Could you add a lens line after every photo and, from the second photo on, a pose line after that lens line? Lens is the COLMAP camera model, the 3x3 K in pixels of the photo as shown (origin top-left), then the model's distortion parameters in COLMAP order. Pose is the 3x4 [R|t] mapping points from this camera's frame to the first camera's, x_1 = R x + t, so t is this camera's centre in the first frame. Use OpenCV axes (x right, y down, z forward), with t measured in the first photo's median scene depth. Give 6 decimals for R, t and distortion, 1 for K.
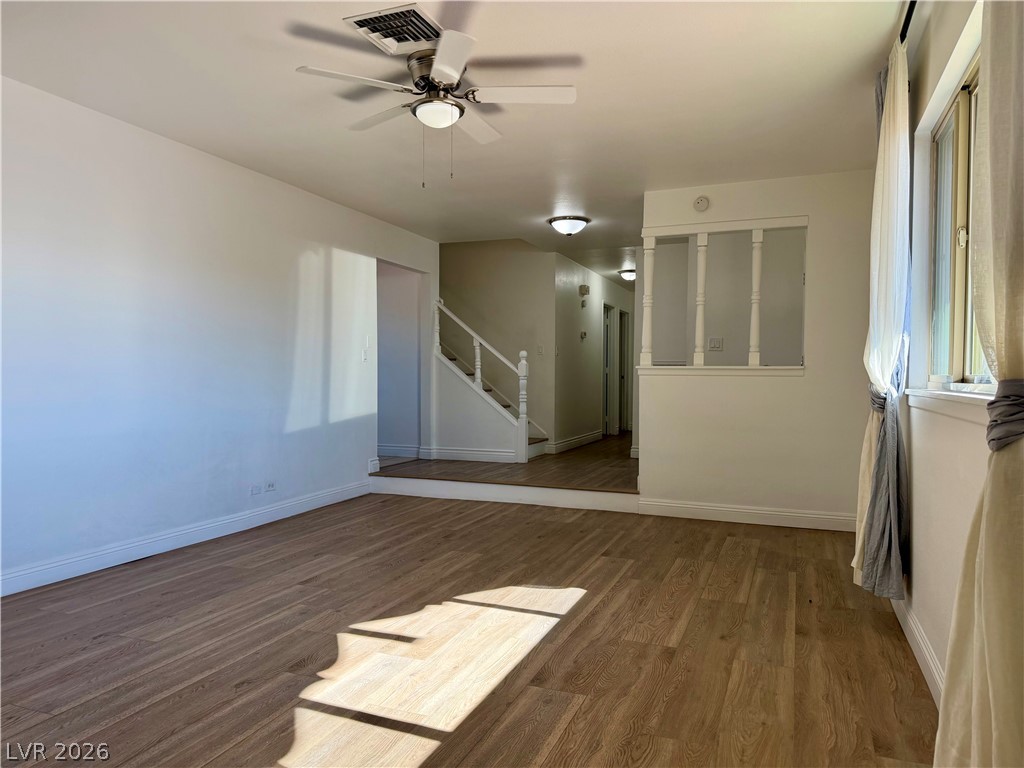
lens RADIAL K [[715.0, 0, 512.0], [0, 715.0, 384.0], [0, 0, 1]] dist [0.123966, -0.176664]
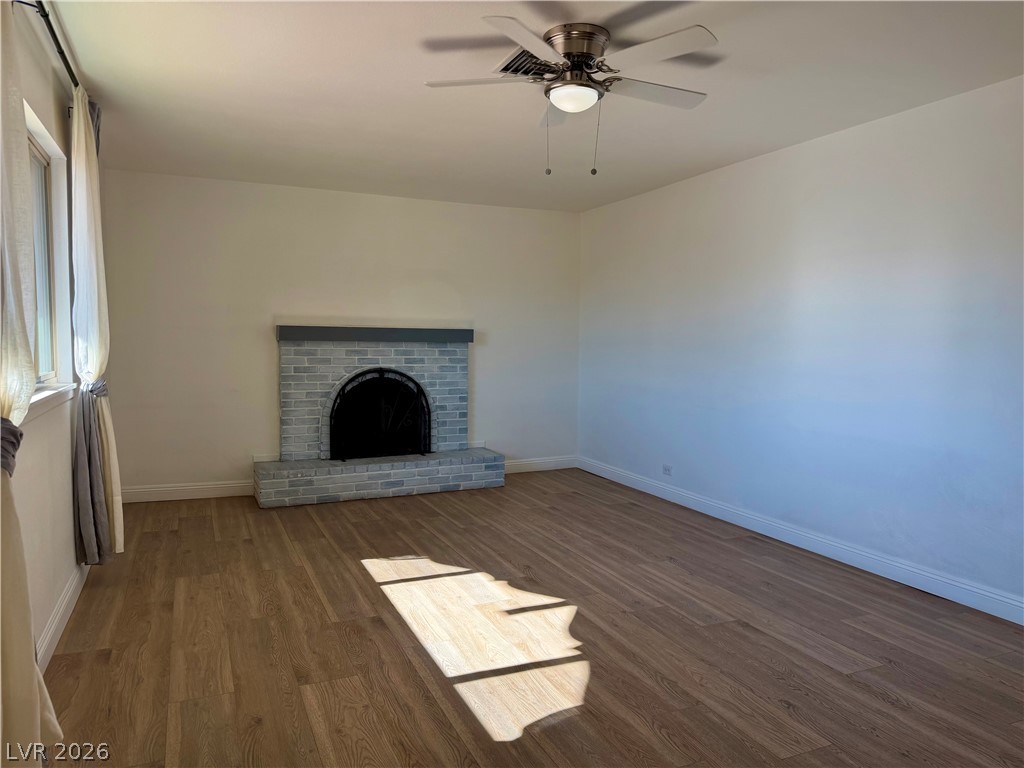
lens RADIAL K [[715.0, 0, 512.0], [0, 715.0, 384.0], [0, 0, 1]] dist [0.123966, -0.176664]
pose [[-0.699867, 0.032512, -0.713533, 0.620680], [-0.024591, 0.997275, 0.069562, -0.082614], [0.713850, 0.066231, -0.697160, 1.640612]]
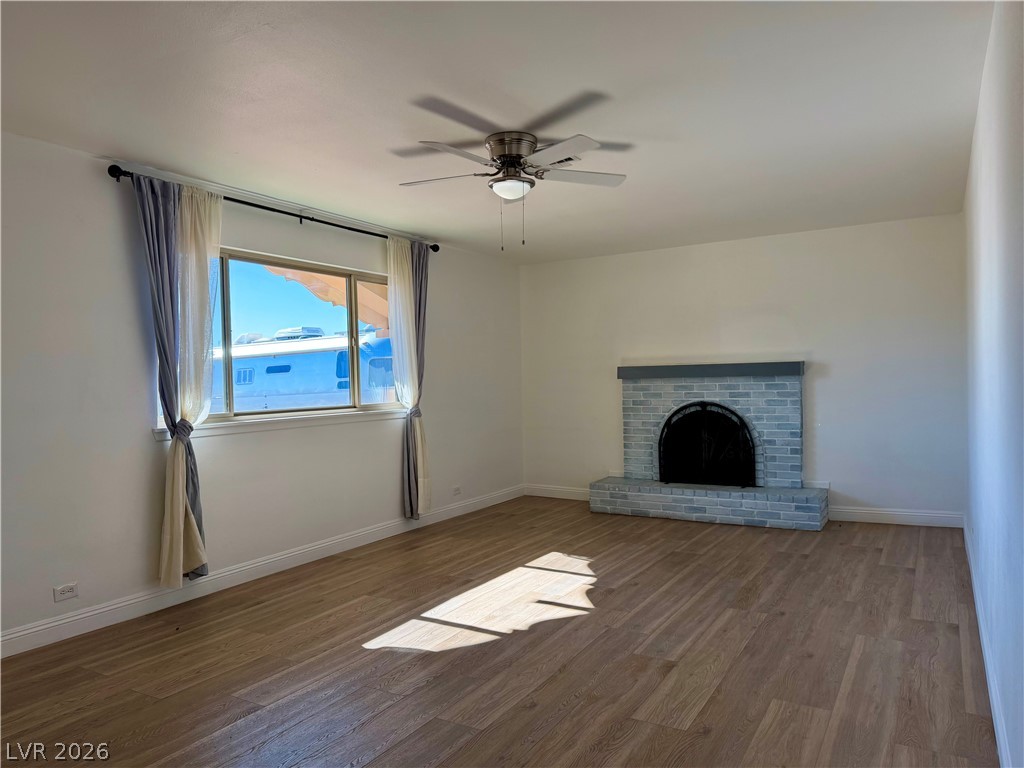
lens RADIAL K [[715.0, 0, 512.0], [0, 715.0, 384.0], [0, 0, 1]] dist [0.123966, -0.176664]
pose [[-0.987728, 0.013653, 0.155583, -0.282658], [0.017431, 0.999585, 0.022945, -0.091094], [-0.155205, 0.025375, -0.987556, 2.187598]]
